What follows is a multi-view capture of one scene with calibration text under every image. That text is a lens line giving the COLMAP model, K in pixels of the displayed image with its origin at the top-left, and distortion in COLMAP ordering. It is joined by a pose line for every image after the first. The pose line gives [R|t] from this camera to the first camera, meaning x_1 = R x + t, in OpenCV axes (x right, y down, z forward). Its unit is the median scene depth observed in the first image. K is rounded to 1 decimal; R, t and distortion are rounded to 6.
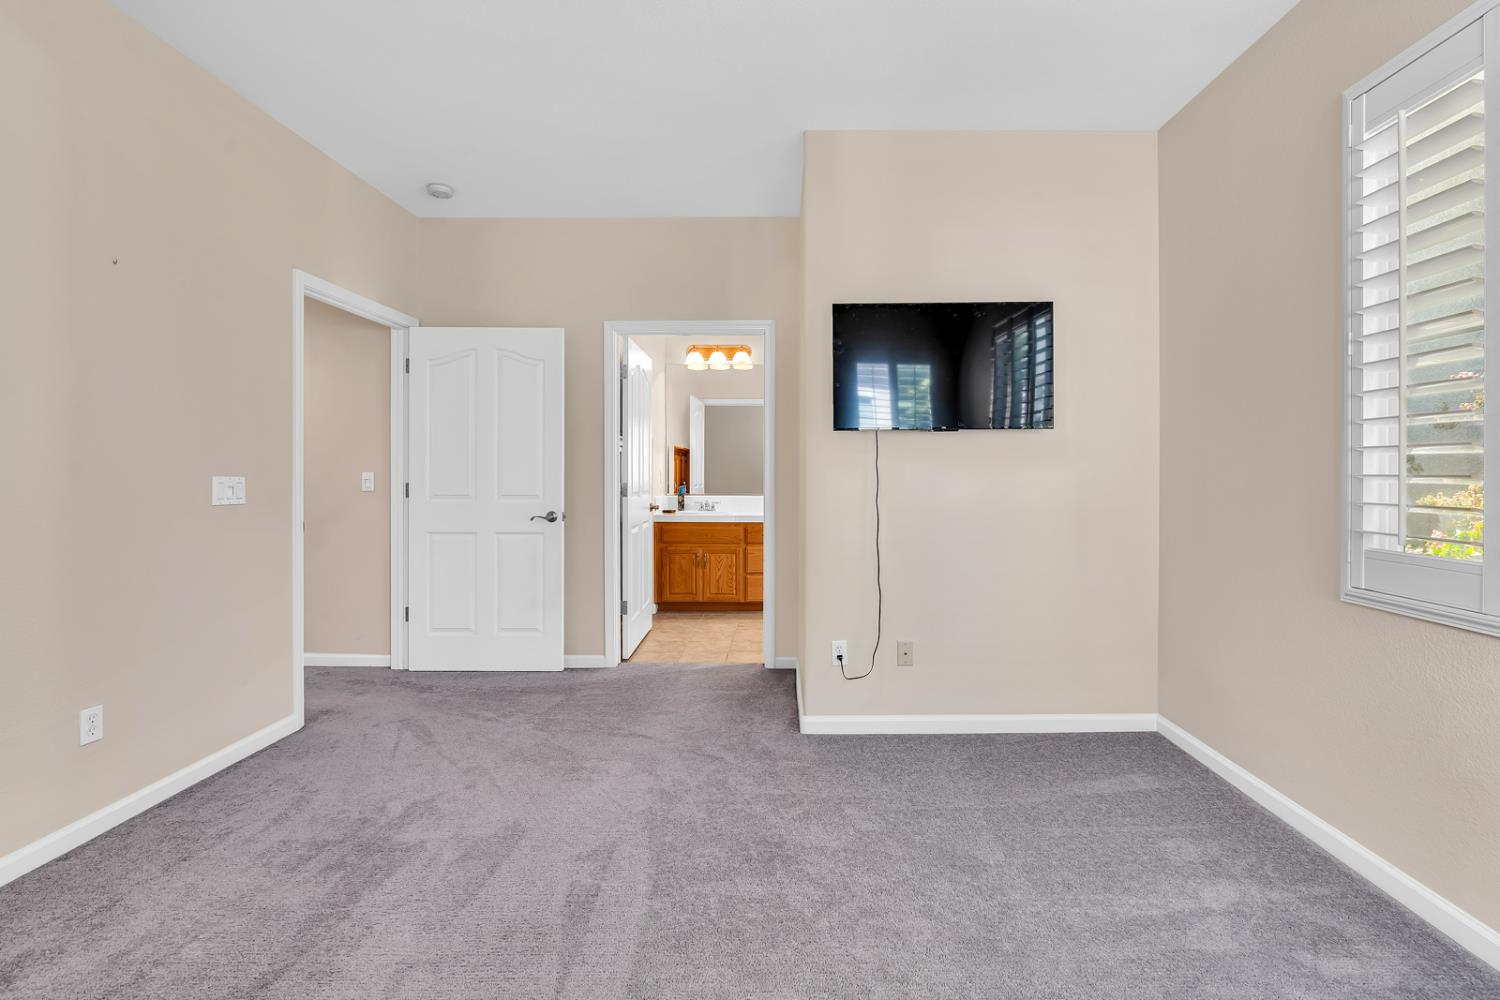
lens RADIAL K [[680.3, 0, 753.1], [0, 680.3, 478.4], [0, 0, 1]] dist [-0.005409, 0.000229]
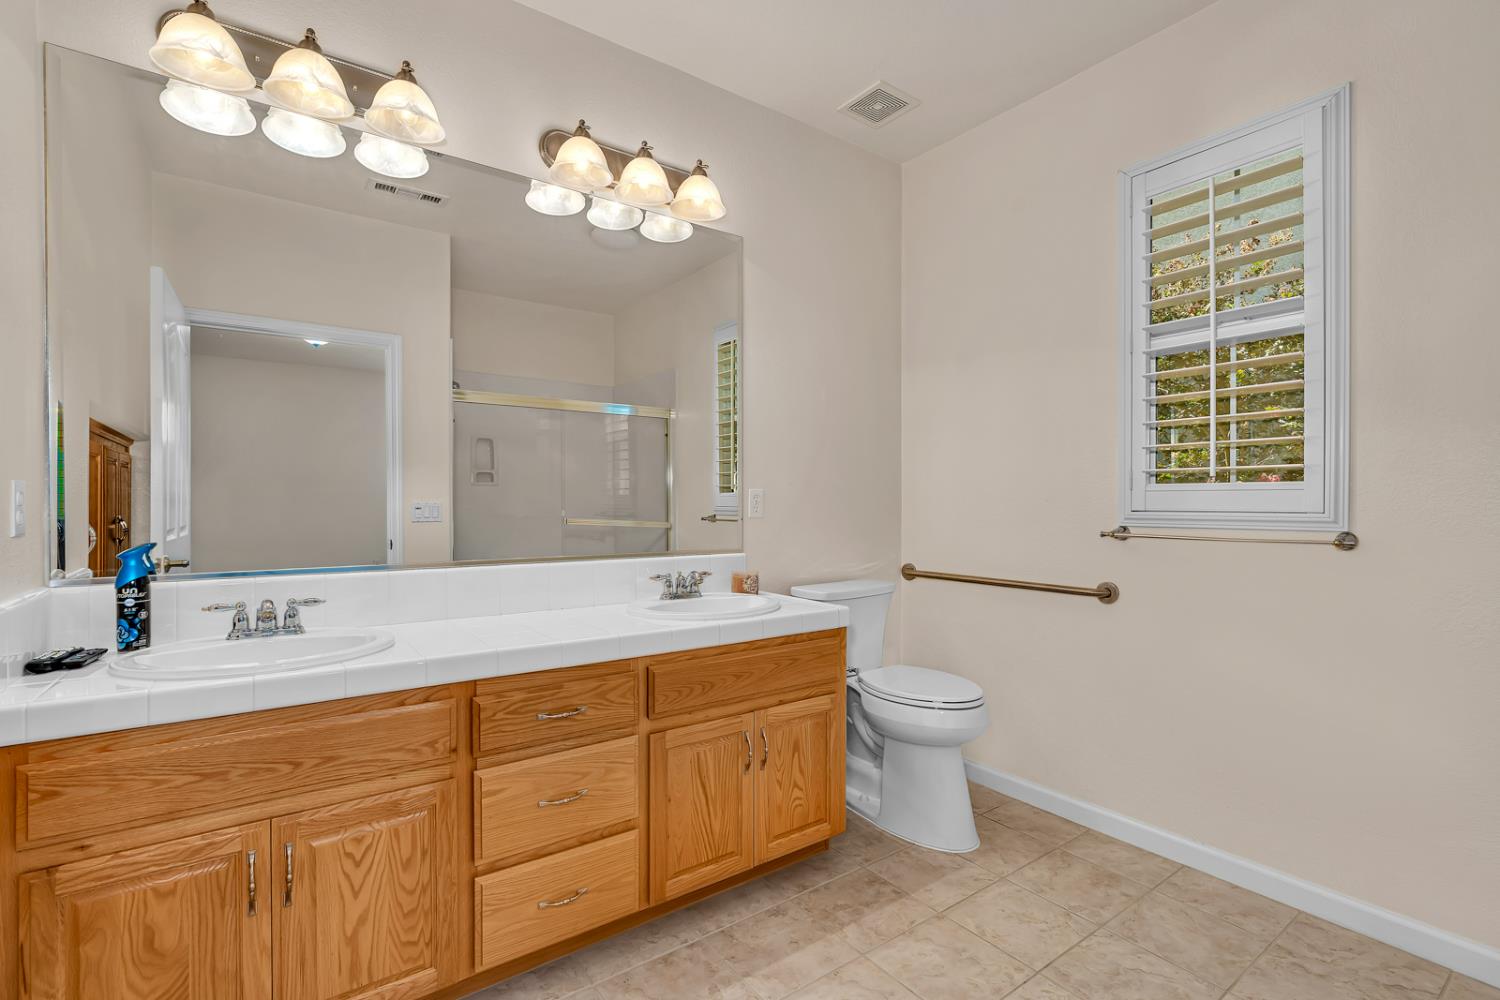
lens RADIAL K [[680.3, 0, 753.1], [0, 680.3, 478.4], [0, 0, 1]] dist [-0.005409, 0.000229]
pose [[0.782270, -0.002797, 0.622933, -0.083286], [0.011212, 0.999891, -0.009591, -0.009739], [-0.622838, 0.014487, 0.782216, 0.667405]]
